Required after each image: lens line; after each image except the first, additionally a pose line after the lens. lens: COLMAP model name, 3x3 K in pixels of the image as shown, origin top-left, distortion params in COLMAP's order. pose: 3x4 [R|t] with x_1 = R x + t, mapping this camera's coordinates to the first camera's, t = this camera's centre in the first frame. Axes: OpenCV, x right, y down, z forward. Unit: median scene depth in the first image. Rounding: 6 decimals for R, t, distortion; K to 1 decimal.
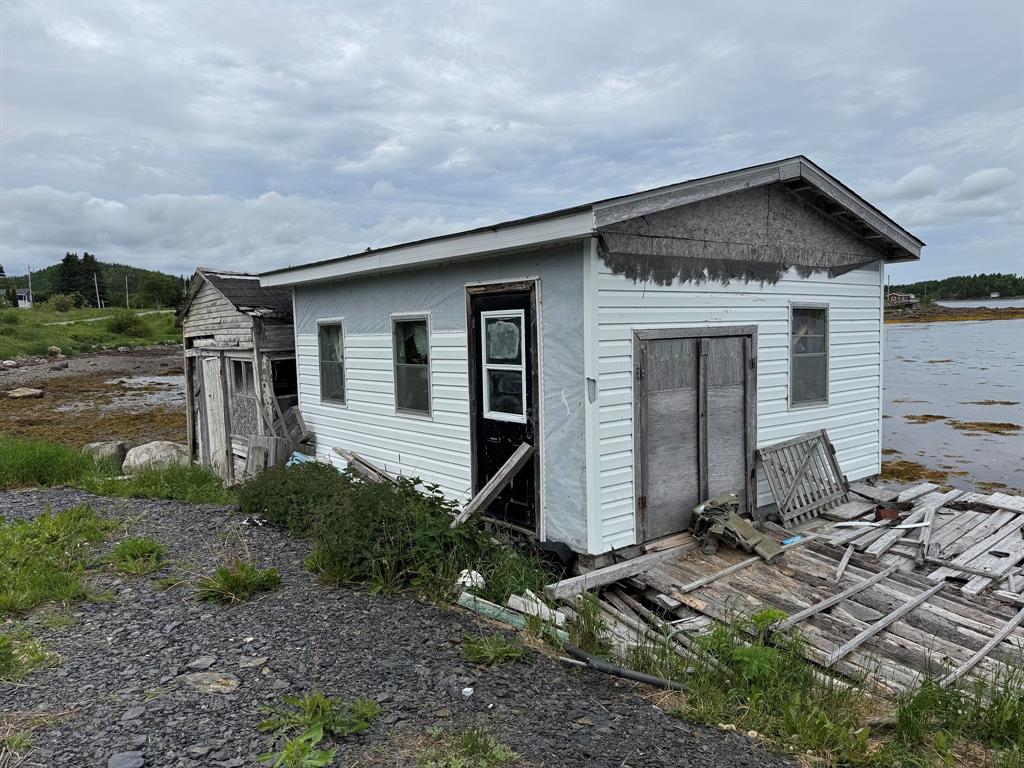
lens RADIAL K [[711.3, 0, 476.6], [0, 711.3, 371.2], [0, 0, 1]] dist [0.003924, -0.000156]
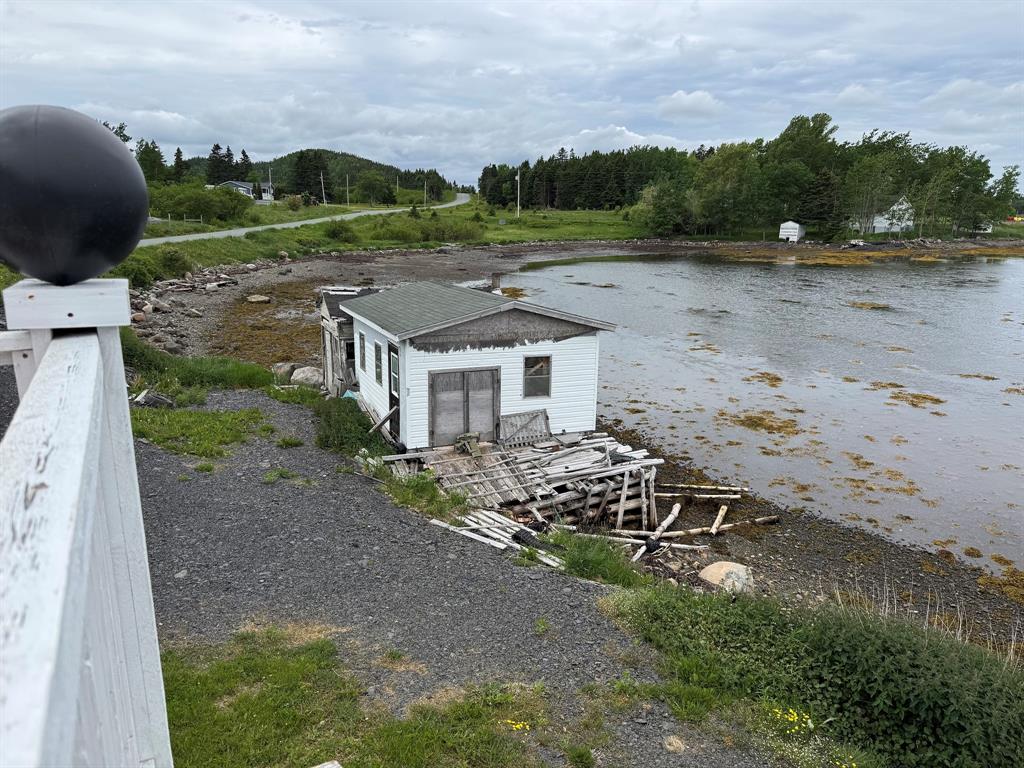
lens RADIAL K [[715.8, 0, 512.0], [0, 715.8, 384.0], [0, 0, 1]] dist [-0.004753, -0.005878]
pose [[0.968289, 0.097127, -0.230182, 0.961491], [-0.057004, 0.982925, 0.174956, -0.414665], [0.243244, -0.156287, 0.957291, -1.273218]]
